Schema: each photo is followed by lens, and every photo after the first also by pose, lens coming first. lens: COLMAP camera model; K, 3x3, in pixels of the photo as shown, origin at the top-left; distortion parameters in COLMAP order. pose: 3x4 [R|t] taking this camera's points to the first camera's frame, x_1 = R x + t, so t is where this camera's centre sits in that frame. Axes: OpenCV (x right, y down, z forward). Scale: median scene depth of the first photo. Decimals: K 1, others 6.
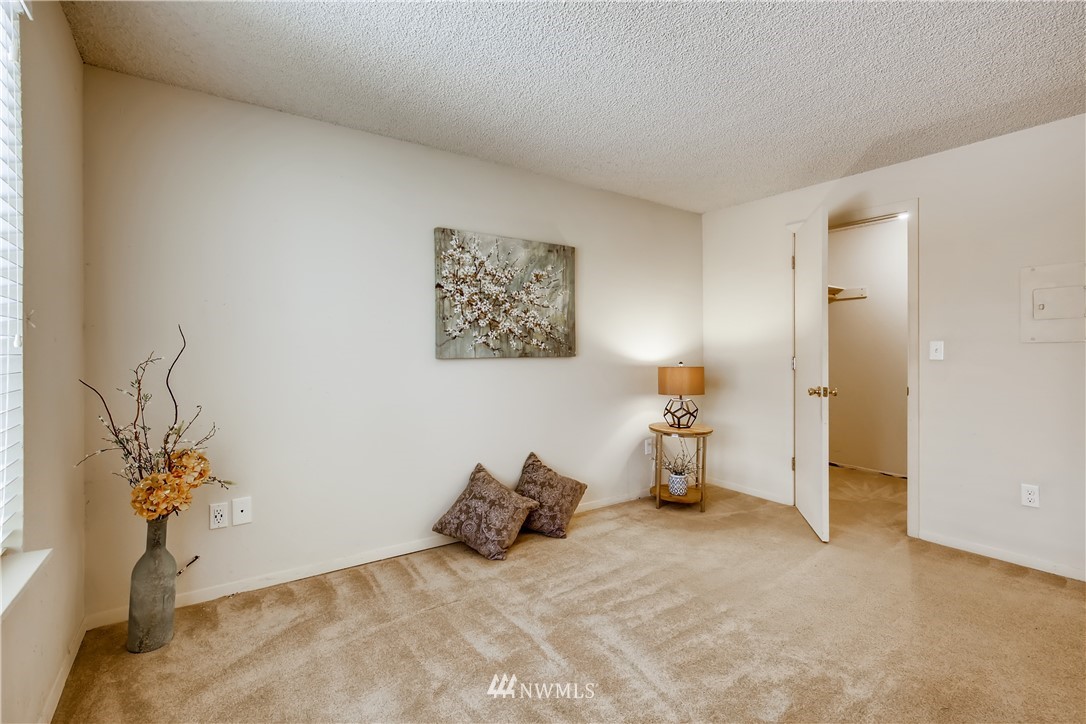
lens RADIAL K [[503.6, 0, 540.8], [0, 503.6, 352.7], [0, 0, 1]] dist [0.001440, 0.000287]
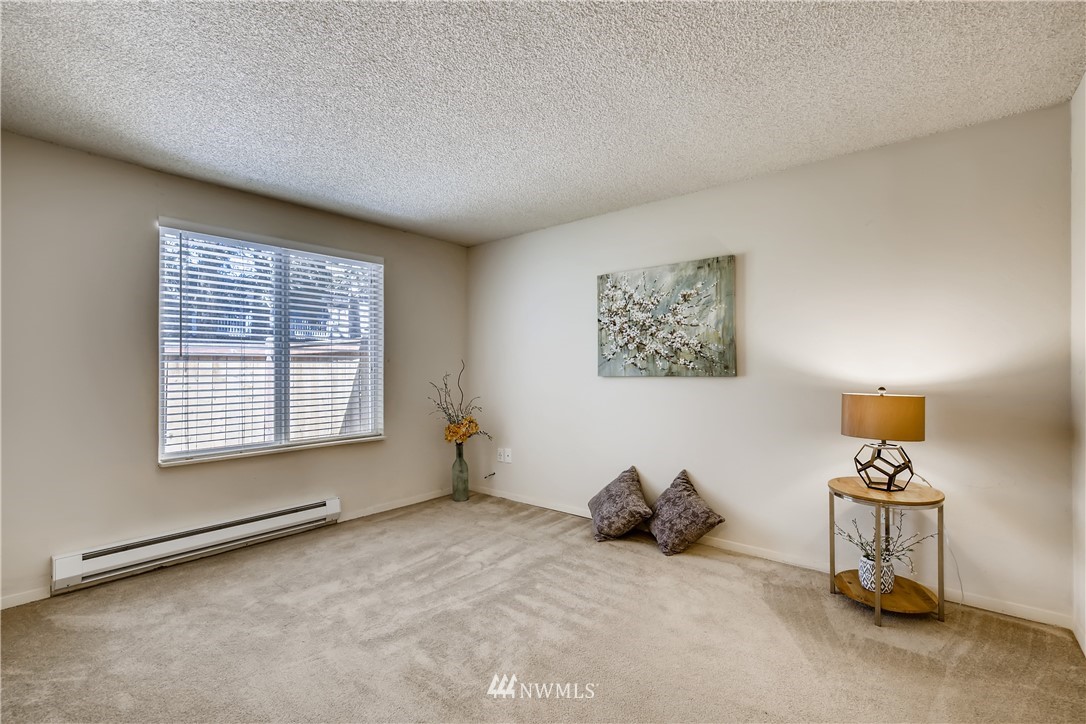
lens RADIAL K [[503.6, 0, 542.4], [0, 503.6, 366.4], [0, 0, 1]] dist [0.001440, 0.000287]
pose [[0.248717, -0.002932, -0.968572, 0.946269], [0.004648, 0.999988, -0.001833, -0.011263], [0.968565, -0.004046, 0.248727, 0.494906]]
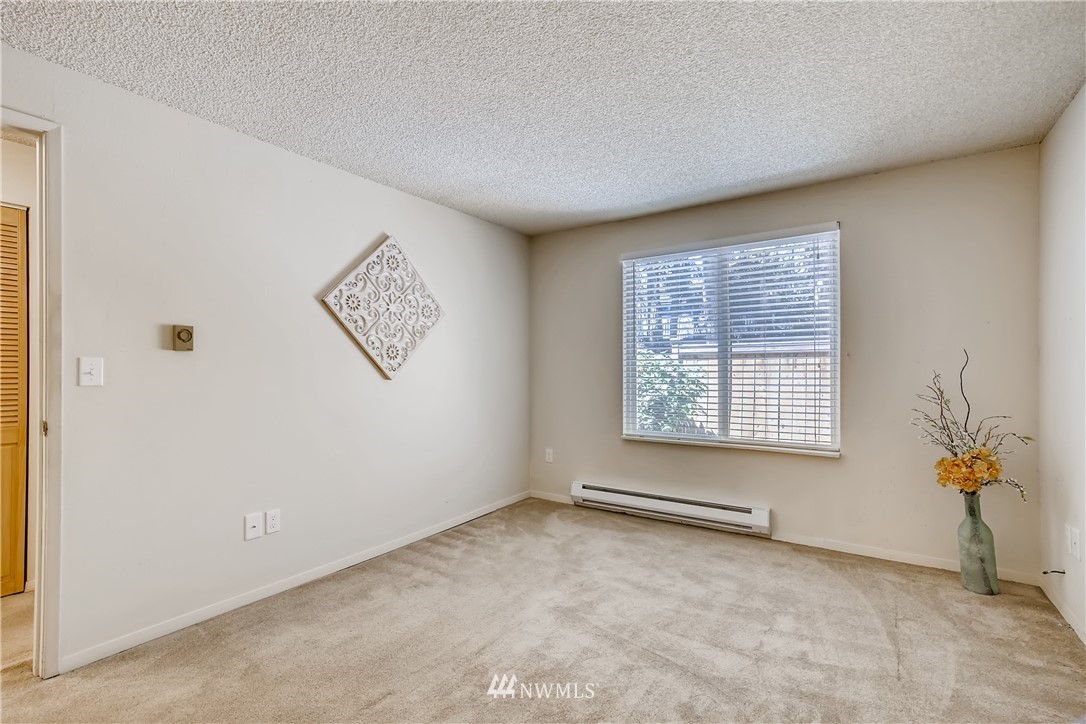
lens RADIAL K [[503.6, 0, 544.9], [0, 503.6, 365.9], [0, 0, 1]] dist [0.001440, 0.000287]
pose [[-0.945001, 0.008087, -0.326967, 0.461947], [0.009480, 0.999951, -0.002669, -0.011257], [0.326929, -0.005622, -0.945032, 1.175015]]
